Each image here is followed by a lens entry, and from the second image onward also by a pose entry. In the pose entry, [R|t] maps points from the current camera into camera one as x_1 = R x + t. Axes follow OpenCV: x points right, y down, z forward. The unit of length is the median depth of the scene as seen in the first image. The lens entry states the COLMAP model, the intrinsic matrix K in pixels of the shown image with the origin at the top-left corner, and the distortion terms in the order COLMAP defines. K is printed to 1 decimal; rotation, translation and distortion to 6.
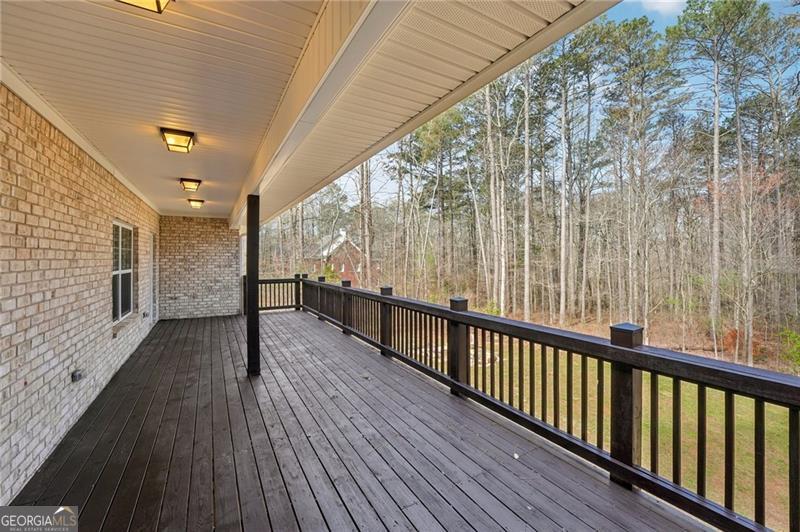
lens RADIAL K [[331.8, 0, 398.1], [0, 331.8, 257.2], [0, 0, 1]] dist [-0.020499, 0.000050]
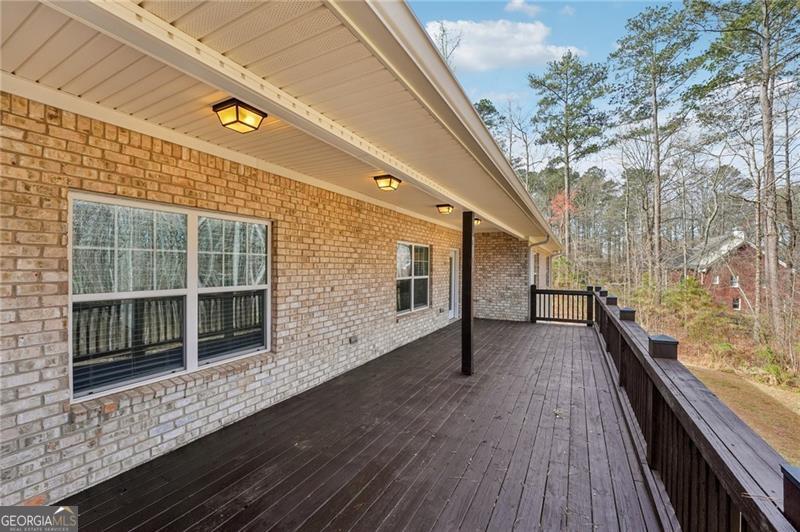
lens RADIAL K [[327.1, 0, 400.0], [0, 327.1, 266.0], [0, 0, 1]] dist [-0.026248, -0.000156]
pose [[0.534472, 0.003638, -0.845178, 0.239890], [-0.004042, 0.999990, 0.001748, -0.004754], [0.845176, 0.002482, 0.534482, 0.147935]]
